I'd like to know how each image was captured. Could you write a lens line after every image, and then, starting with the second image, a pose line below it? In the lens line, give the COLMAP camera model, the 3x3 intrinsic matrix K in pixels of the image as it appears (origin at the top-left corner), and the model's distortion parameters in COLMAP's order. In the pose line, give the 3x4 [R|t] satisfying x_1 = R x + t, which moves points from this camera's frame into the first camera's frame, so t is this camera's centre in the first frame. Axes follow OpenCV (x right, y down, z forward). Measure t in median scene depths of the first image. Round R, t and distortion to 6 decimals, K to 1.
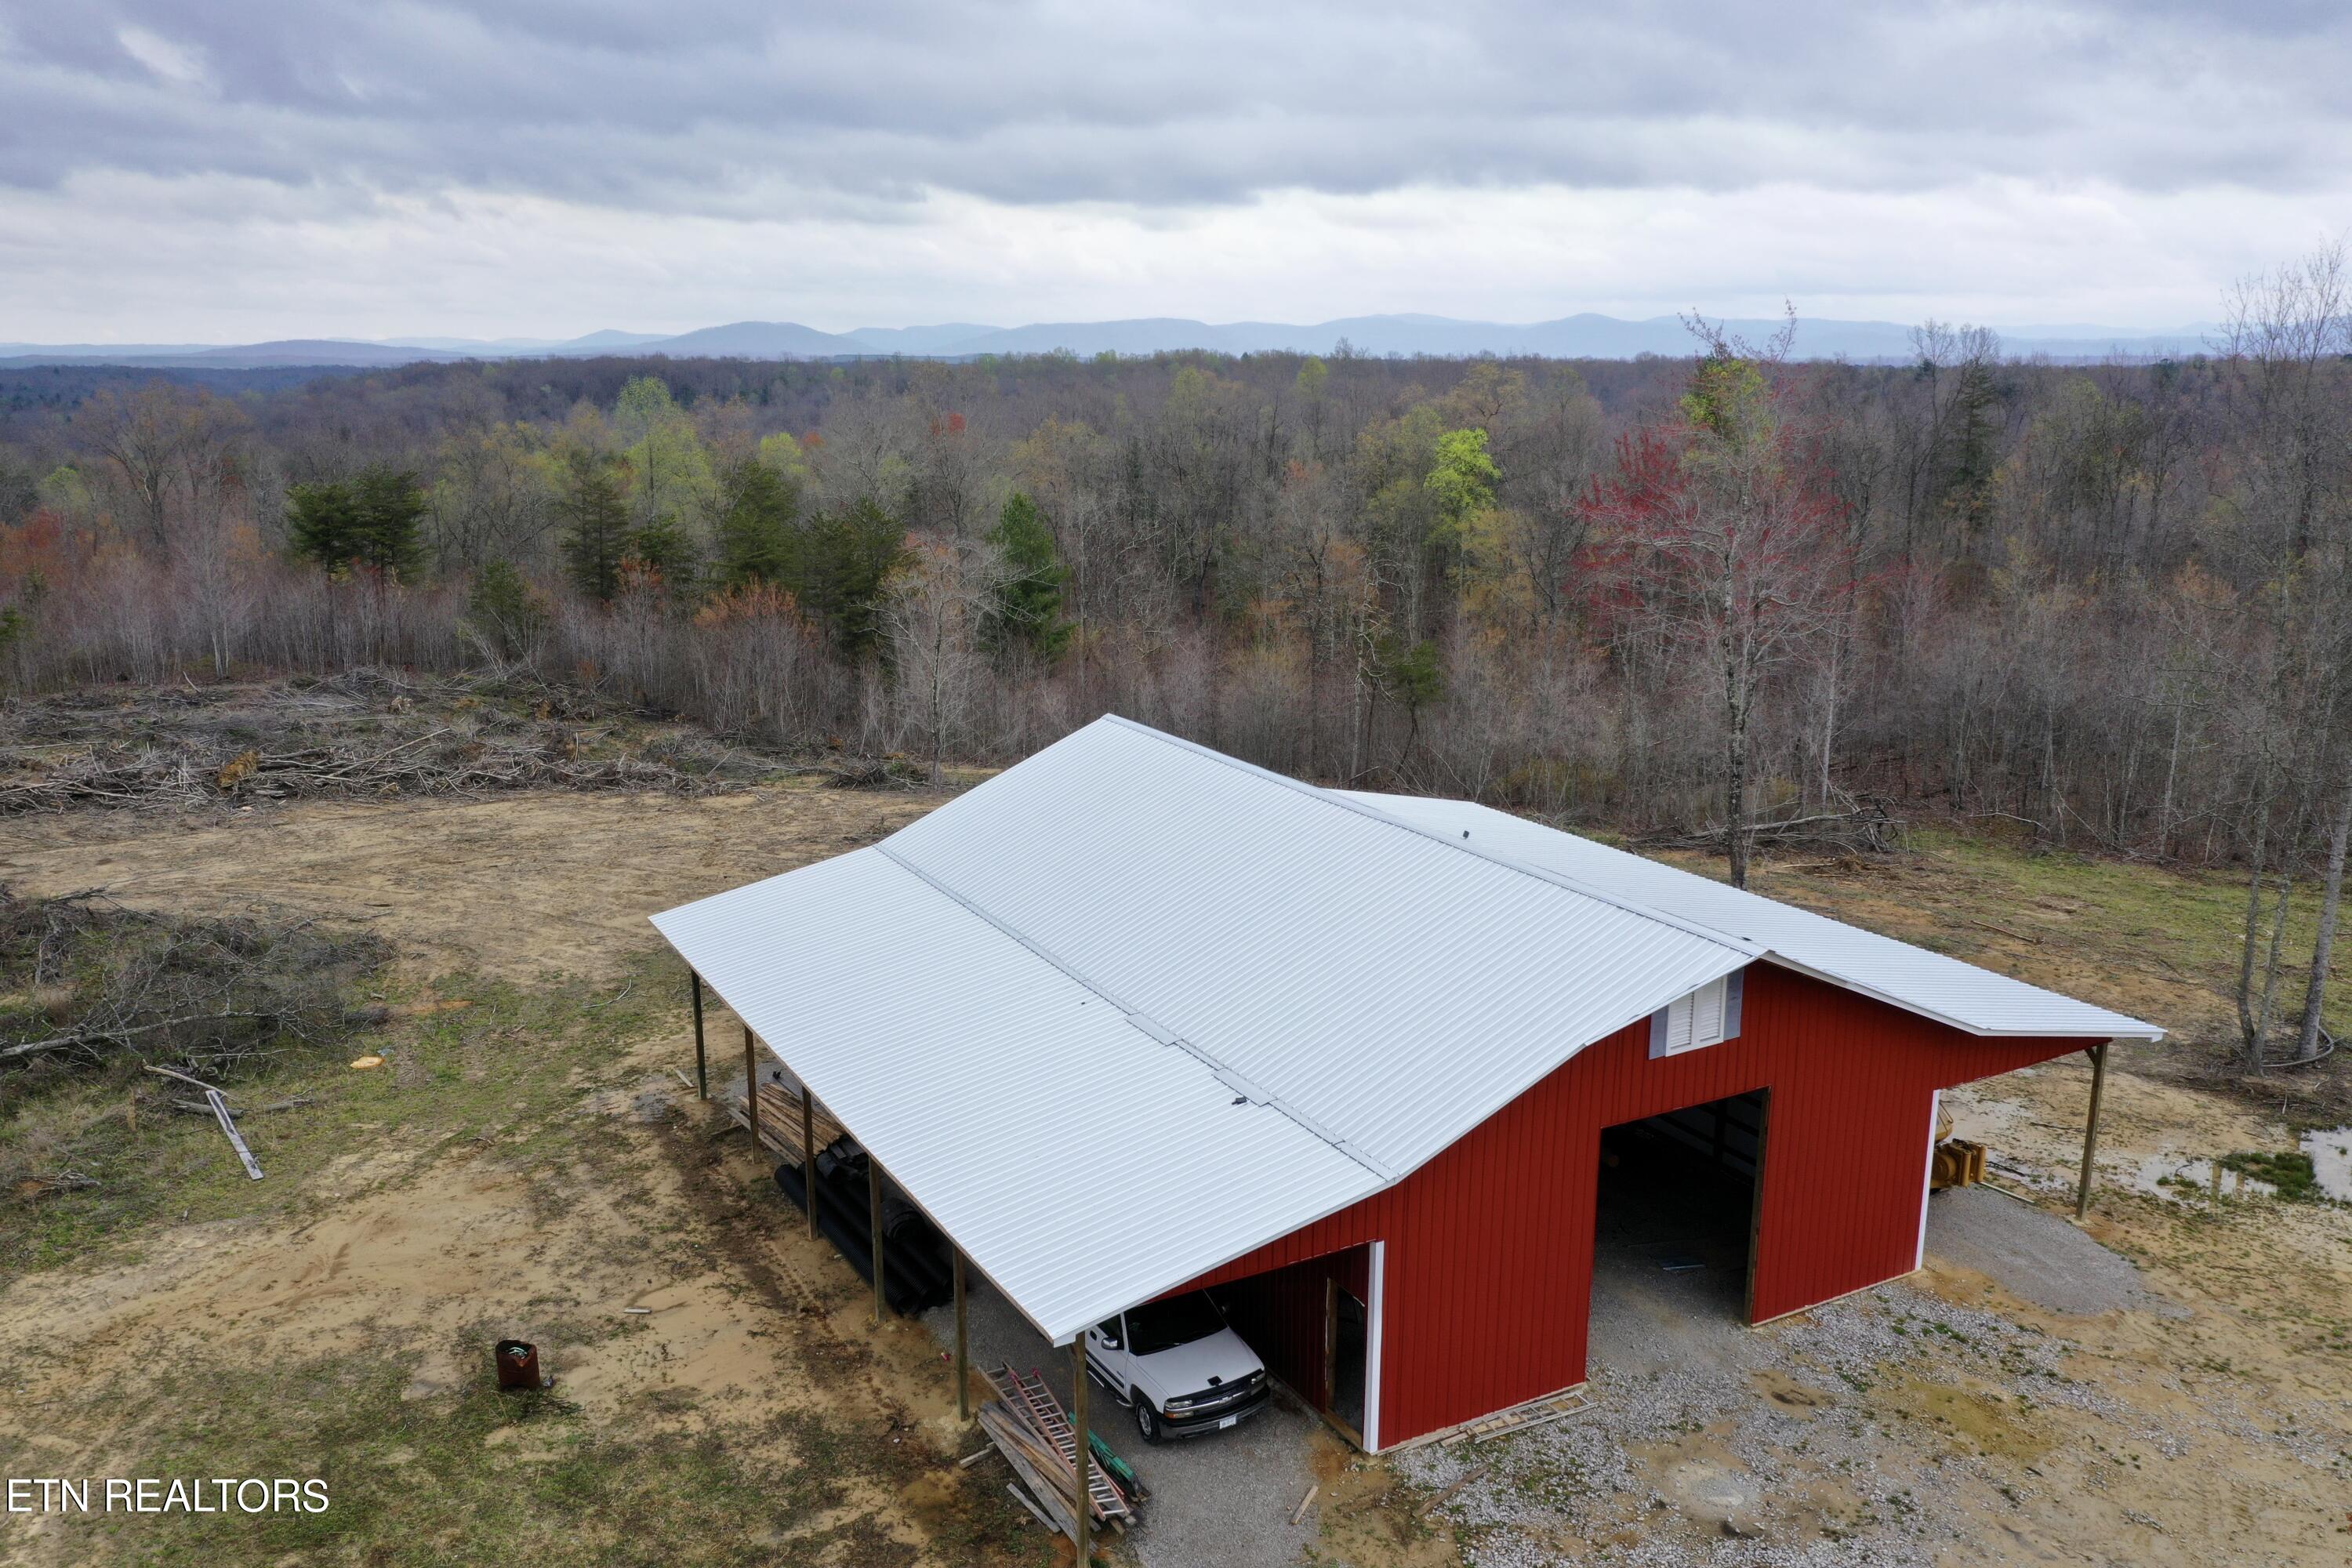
lens RADIAL K [[1852.5, 0, 1167.8], [0, 1852.5, 785.5], [0, 0, 1]] dist [-0.005359, 0.015011]
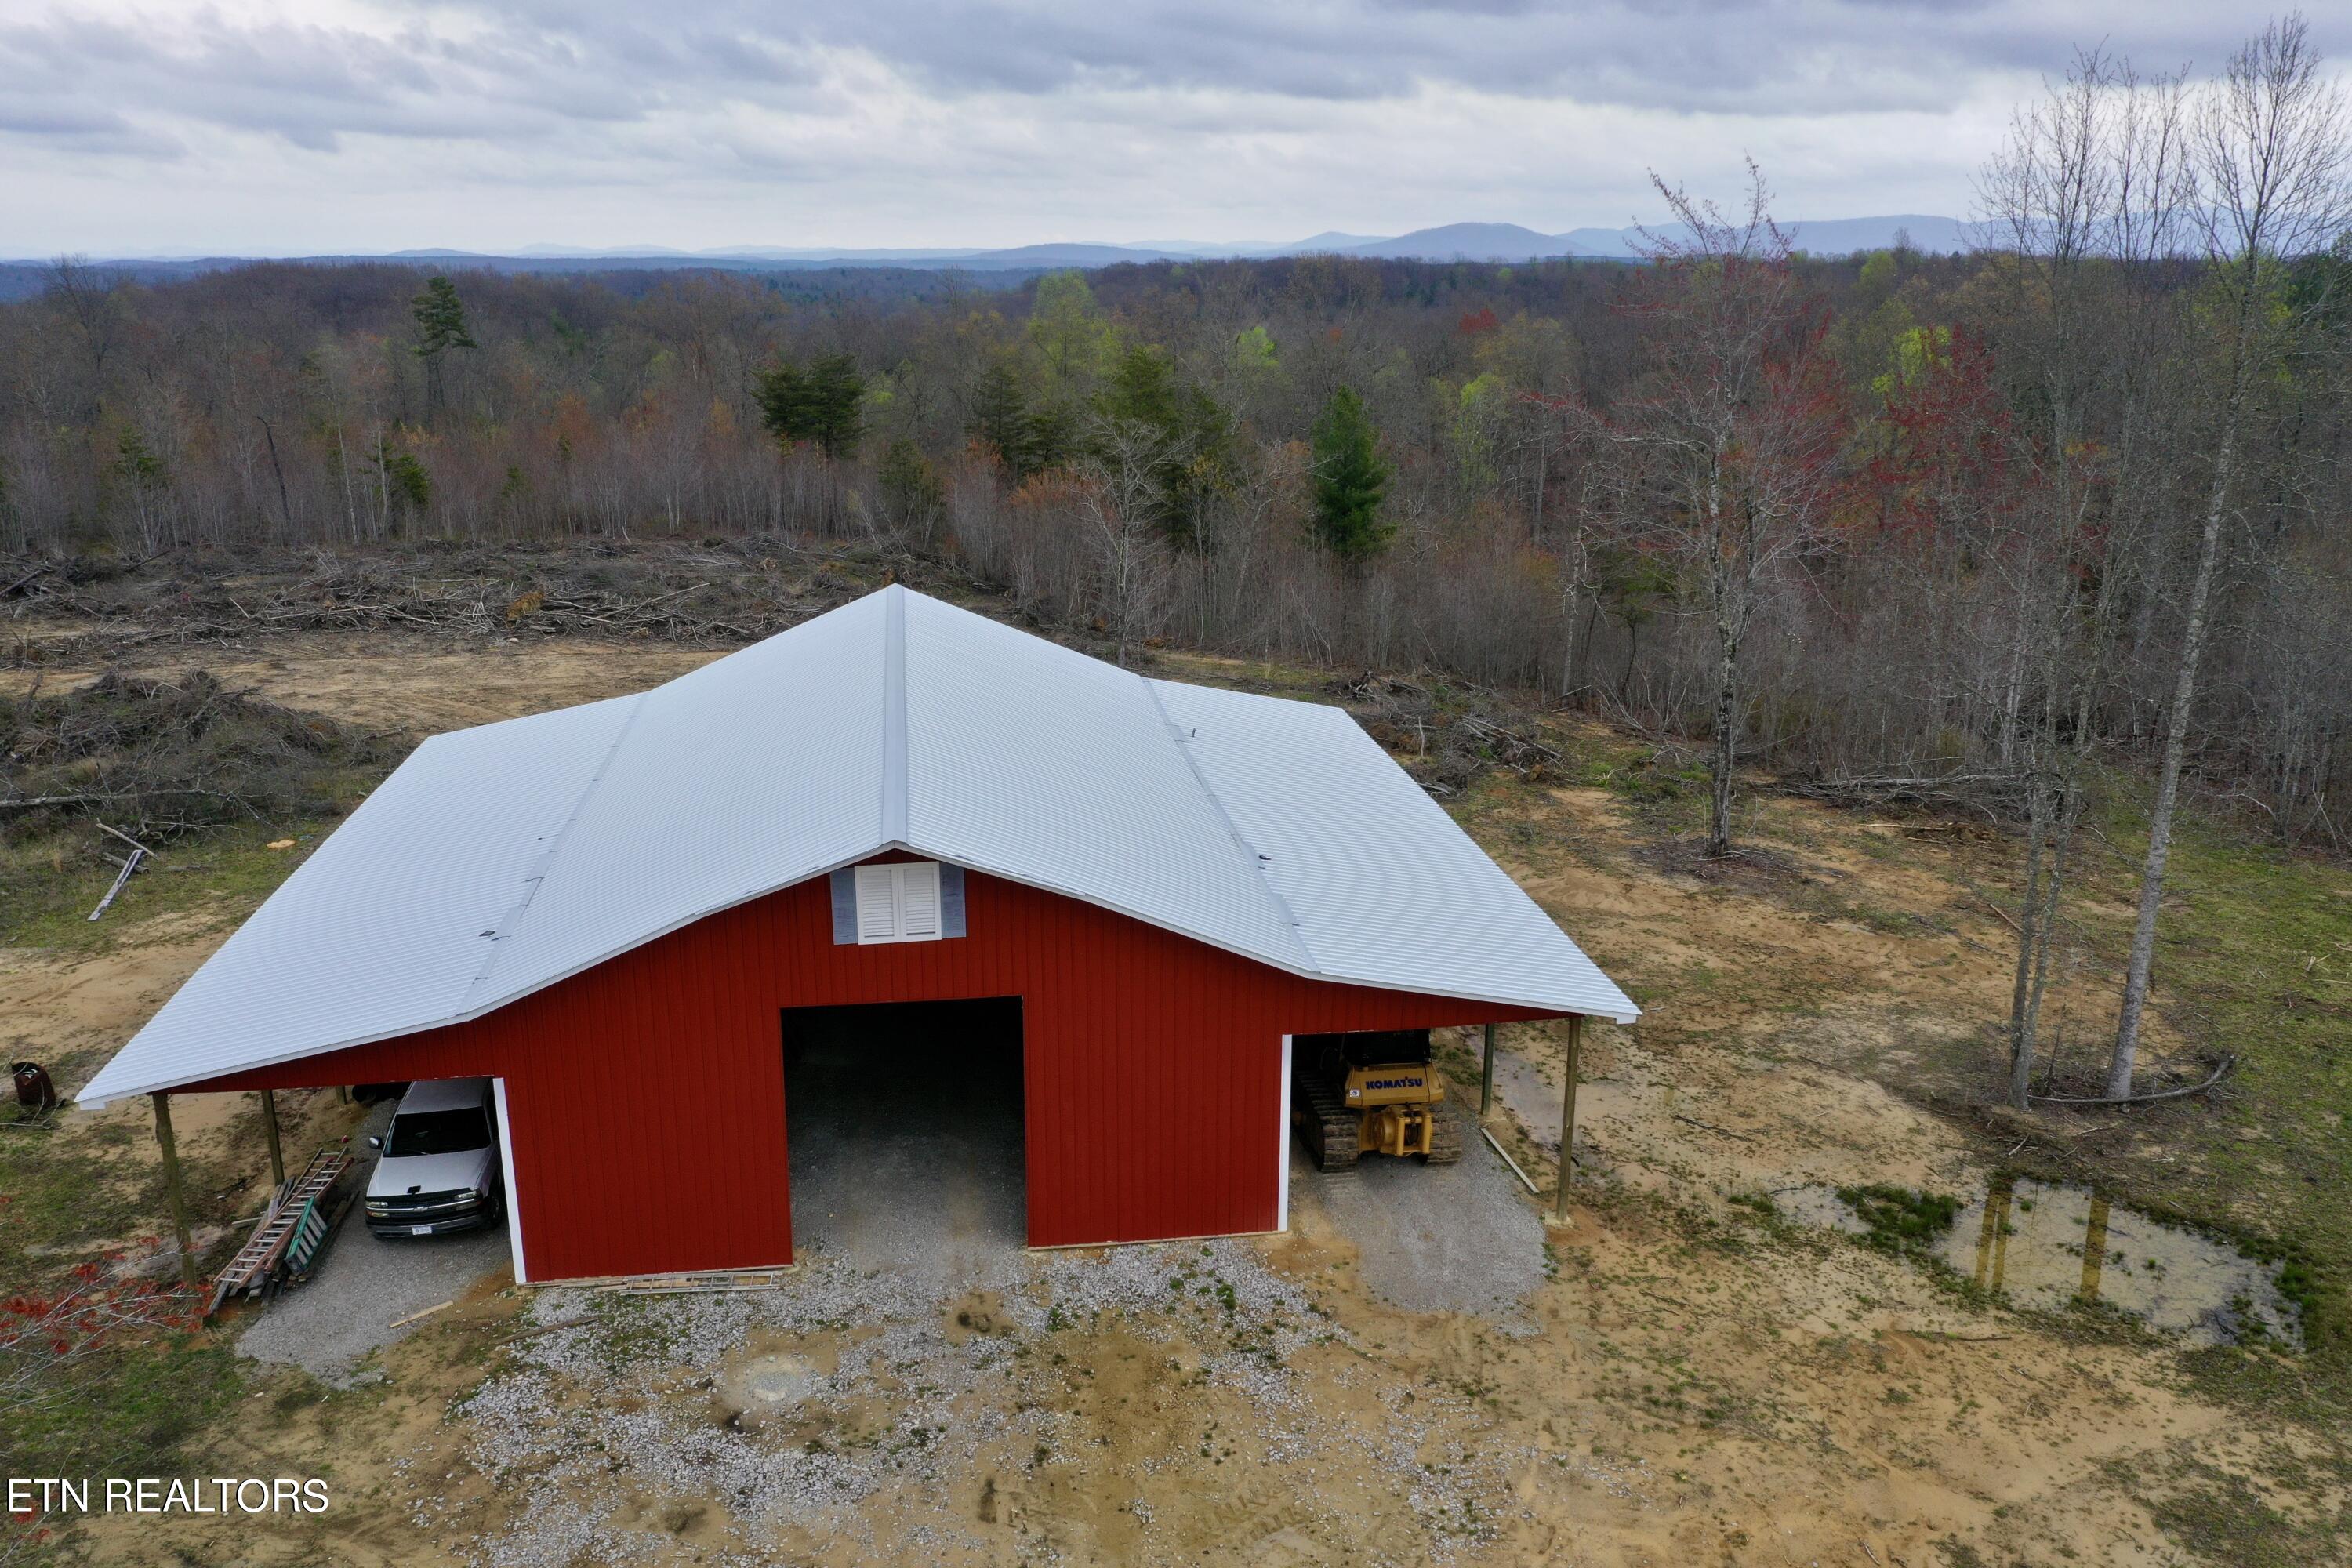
lens RADIAL K [[1852.5, 0, 1167.8], [0, 1852.5, 785.5], [0, 0, 1]] dist [-0.005359, 0.015011]
pose [[0.932829, 0.097128, -0.346981, 0.544123], [-0.079737, 0.994754, 0.064089, -0.006953], [0.351386, -0.032117, 0.935680, 0.119810]]
